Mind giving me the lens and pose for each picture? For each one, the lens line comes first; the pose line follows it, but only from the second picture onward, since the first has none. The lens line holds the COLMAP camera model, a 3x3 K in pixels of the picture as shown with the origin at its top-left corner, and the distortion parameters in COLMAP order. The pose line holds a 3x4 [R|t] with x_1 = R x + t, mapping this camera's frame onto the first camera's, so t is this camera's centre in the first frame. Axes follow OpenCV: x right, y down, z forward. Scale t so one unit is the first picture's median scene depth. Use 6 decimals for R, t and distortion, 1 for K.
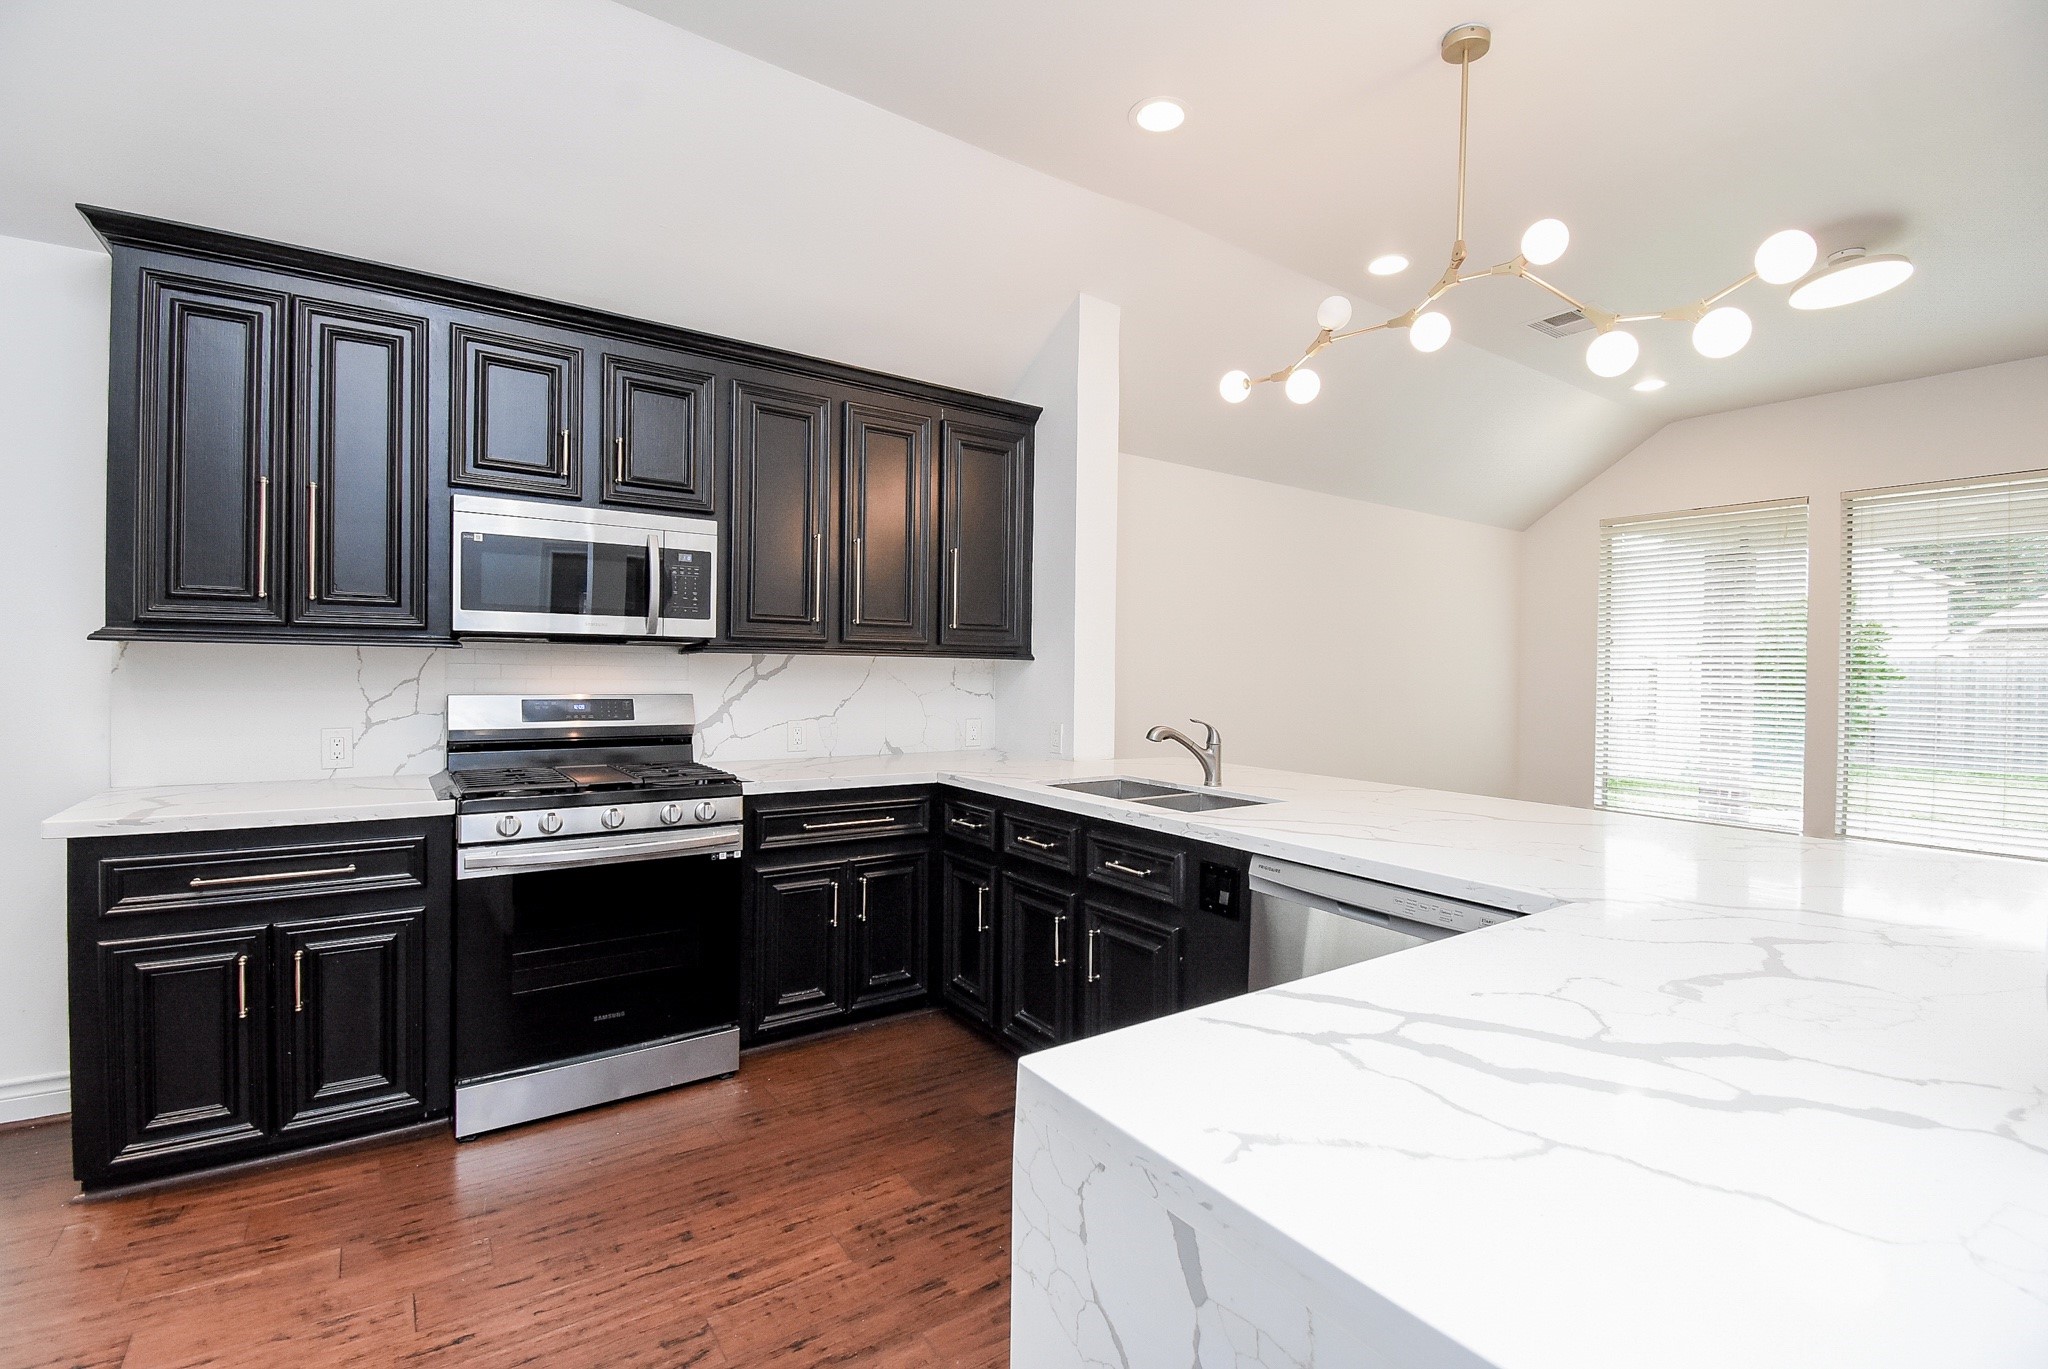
lens RADIAL K [[907.8, 0, 1023.6], [0, 907.8, 675.4], [0, 0, 1]] dist [0.000305, 0.000033]
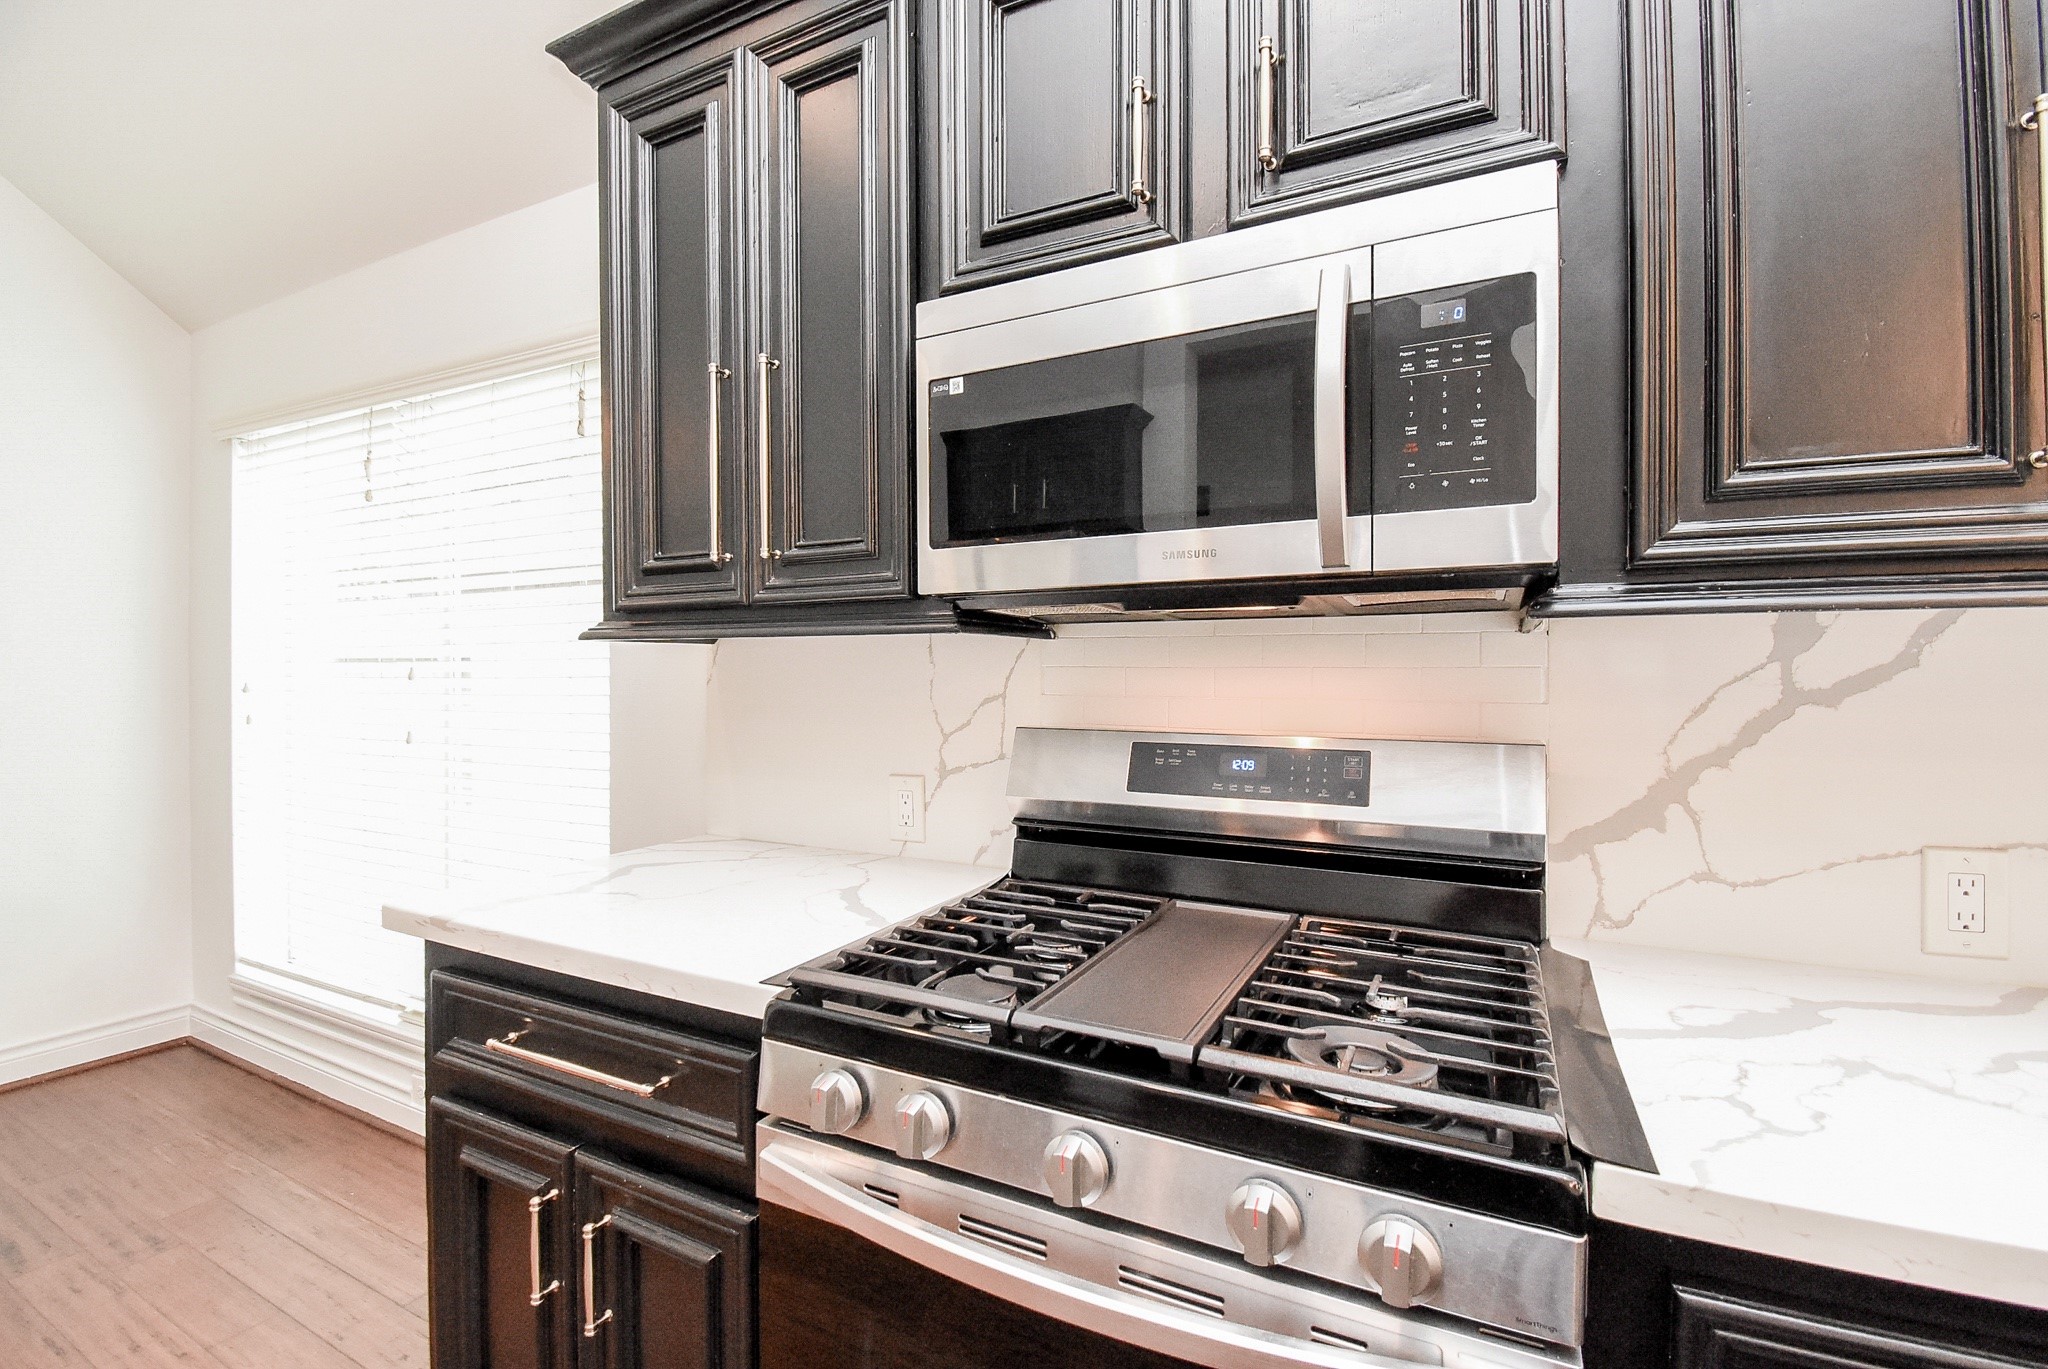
lens RADIAL K [[907.8, 0, 1023.6], [0, 907.8, 675.4], [0, 0, 1]] dist [0.000305, 0.000033]
pose [[0.459669, -0.008828, -0.888046, -0.166900], [0.000902, 0.999955, -0.009474, -0.002926], [0.888090, 0.003554, 0.459656, 0.742661]]
